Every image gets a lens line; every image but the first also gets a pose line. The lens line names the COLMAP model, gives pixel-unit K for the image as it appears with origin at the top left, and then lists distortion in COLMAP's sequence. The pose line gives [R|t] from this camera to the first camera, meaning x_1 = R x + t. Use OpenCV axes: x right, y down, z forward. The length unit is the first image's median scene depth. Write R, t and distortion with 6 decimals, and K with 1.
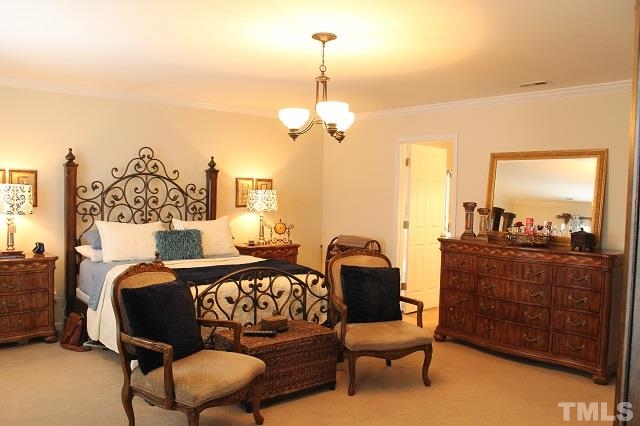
lens RADIAL K [[586.6, 0, 322.9], [0, 586.6, 212.2], [0, 0, 1]] dist [-0.051286, -0.002502]
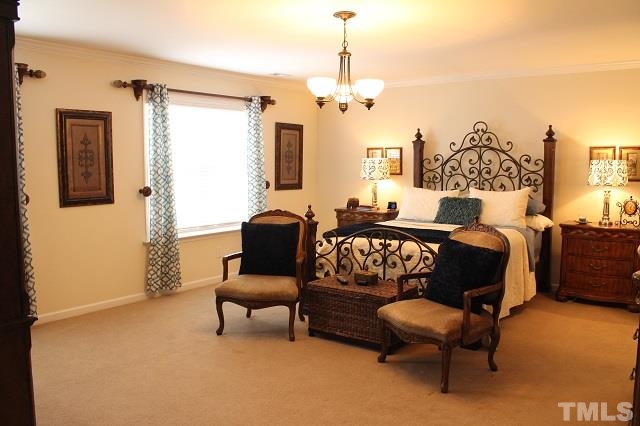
lens RADIAL K [[586.6, 0, 322.8], [0, 586.6, 213.1], [0, 0, 1]] dist [-0.051286, -0.002502]
pose [[0.222895, 0.069025, -0.972396, 0.718952], [-0.035609, 0.997401, 0.062638, 0.000361], [0.974192, 0.020665, 0.224773, 0.489522]]
